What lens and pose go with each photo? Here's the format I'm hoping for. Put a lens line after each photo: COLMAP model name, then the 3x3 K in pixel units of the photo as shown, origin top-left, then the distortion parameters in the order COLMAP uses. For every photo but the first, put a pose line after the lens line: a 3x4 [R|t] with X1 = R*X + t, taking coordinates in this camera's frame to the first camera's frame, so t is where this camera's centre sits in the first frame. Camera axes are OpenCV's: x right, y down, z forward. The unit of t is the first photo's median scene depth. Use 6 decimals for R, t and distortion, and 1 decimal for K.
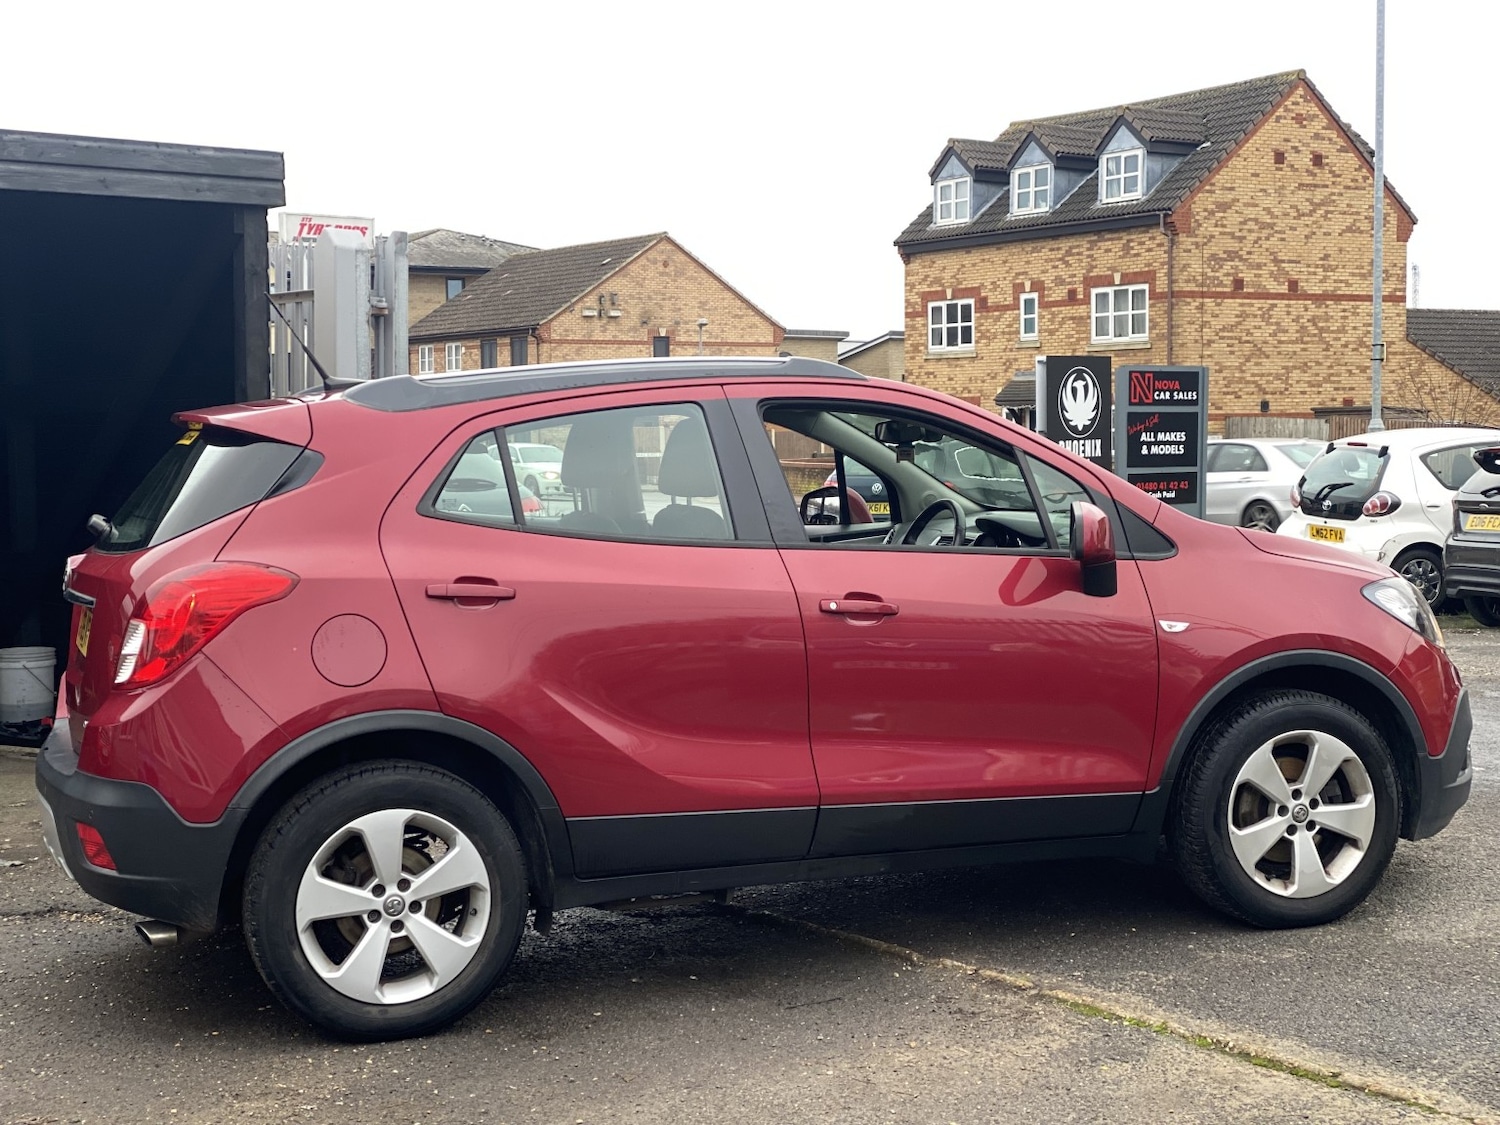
lens RADIAL K [[2236.2, 0, 755.8], [0, 2236.2, 562.4], [0, 0, 1]] dist [0.119890, 0.000000]
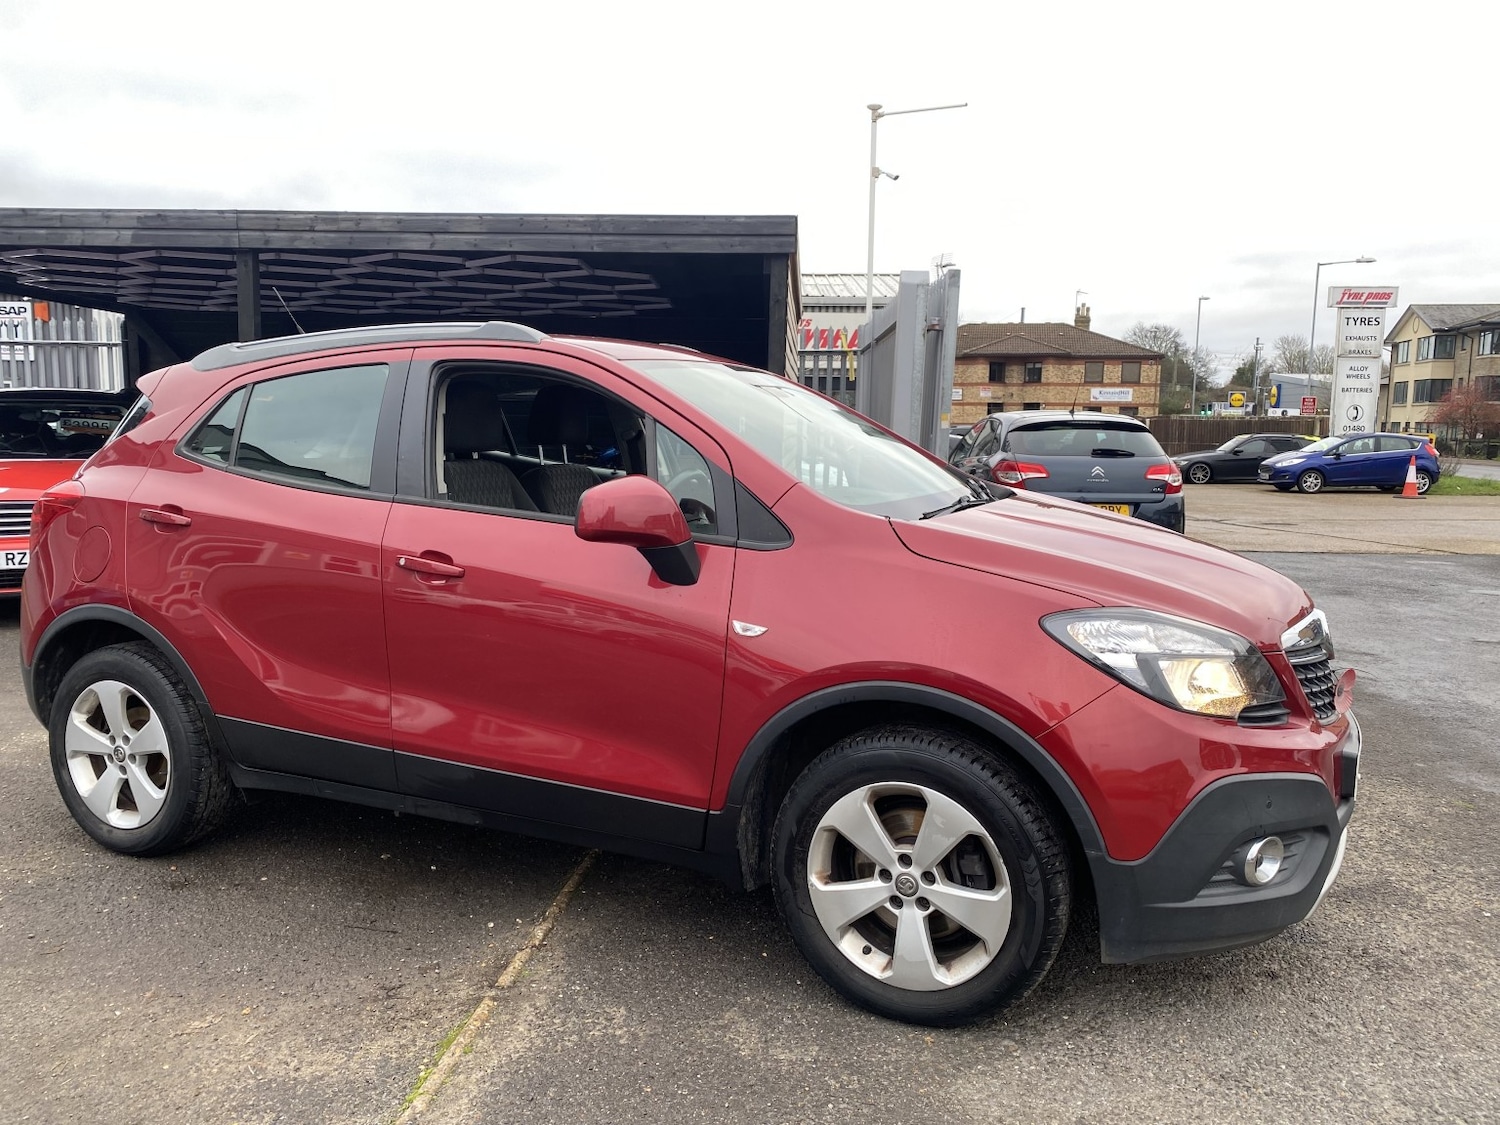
lens RADIAL K [[1146.9, 0, 753.5], [0, 1146.9, 560.9], [0, 0, 1]] dist [0.024033, -0.014255]
pose [[0.714423, 0.108498, -0.691251, 0.468265], [-0.066009, 0.993950, 0.087788, -0.034243], [0.696593, -0.017089, 0.717263, 0.669399]]
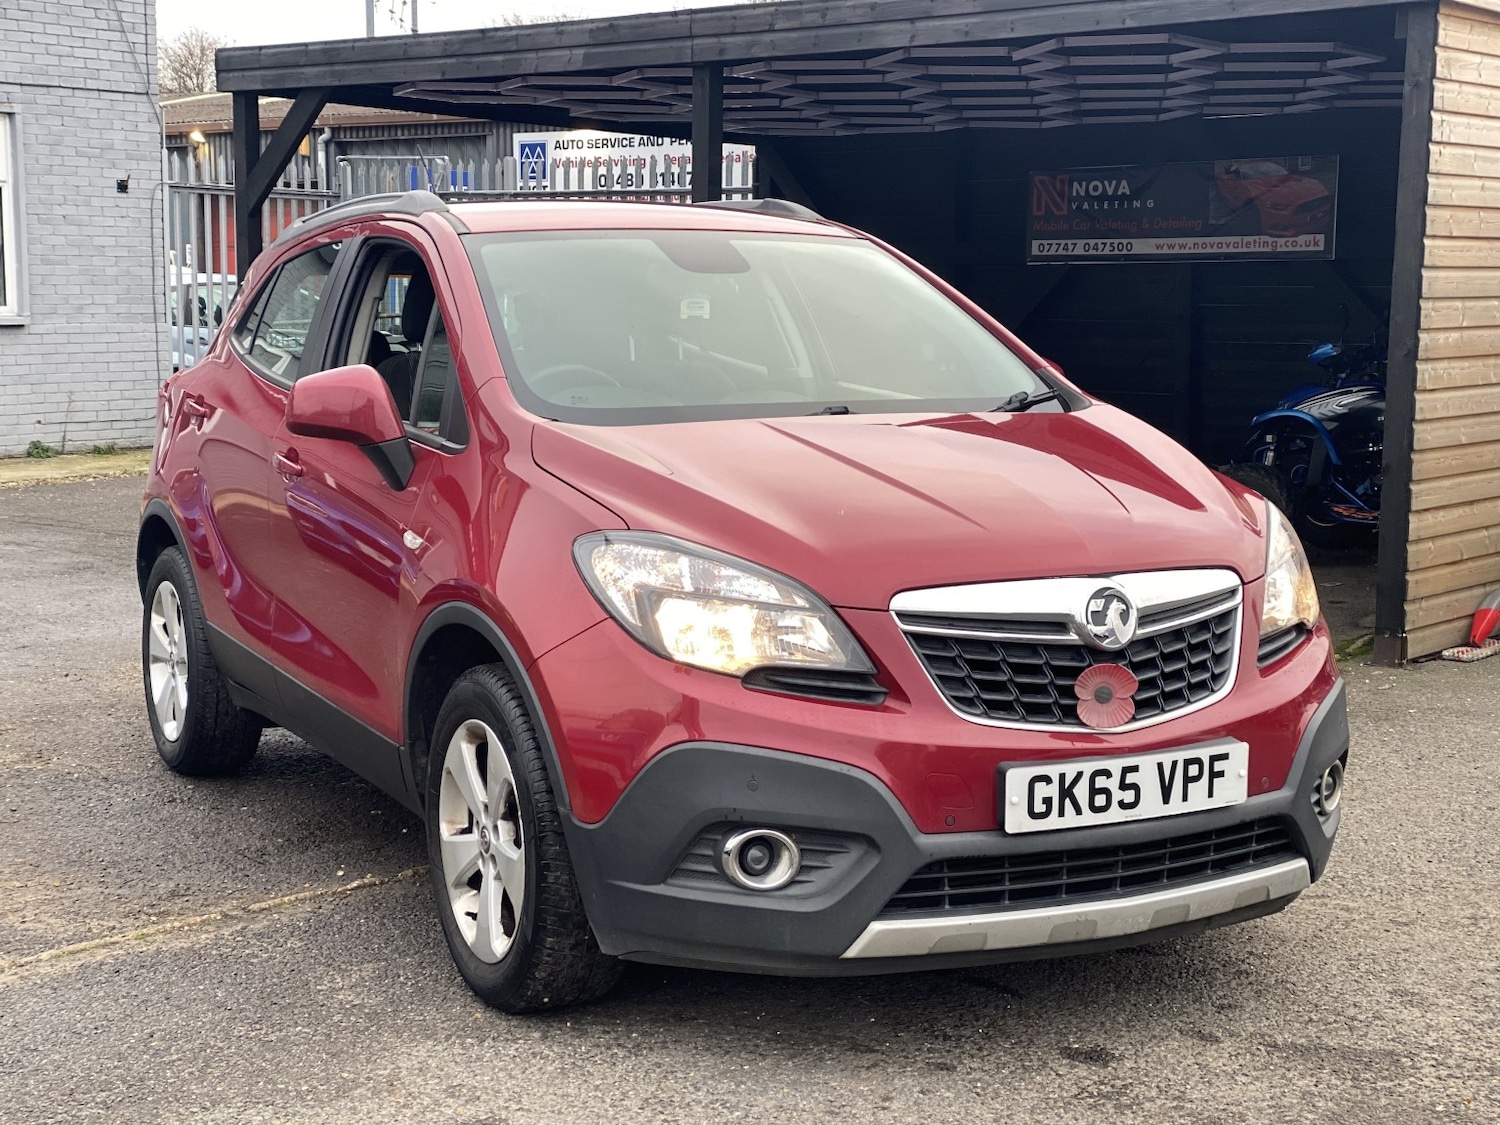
lens RADIAL K [[2236.2, 0, 752.4], [0, 2236.2, 564.8], [0, 0, 1]] dist [0.119890, 0.000000]
pose [[0.132105, 0.140277, -0.981260, 0.912620], [-0.069501, 0.988810, 0.131999, -0.068745], [0.988796, 0.050761, 0.140376, 0.974456]]
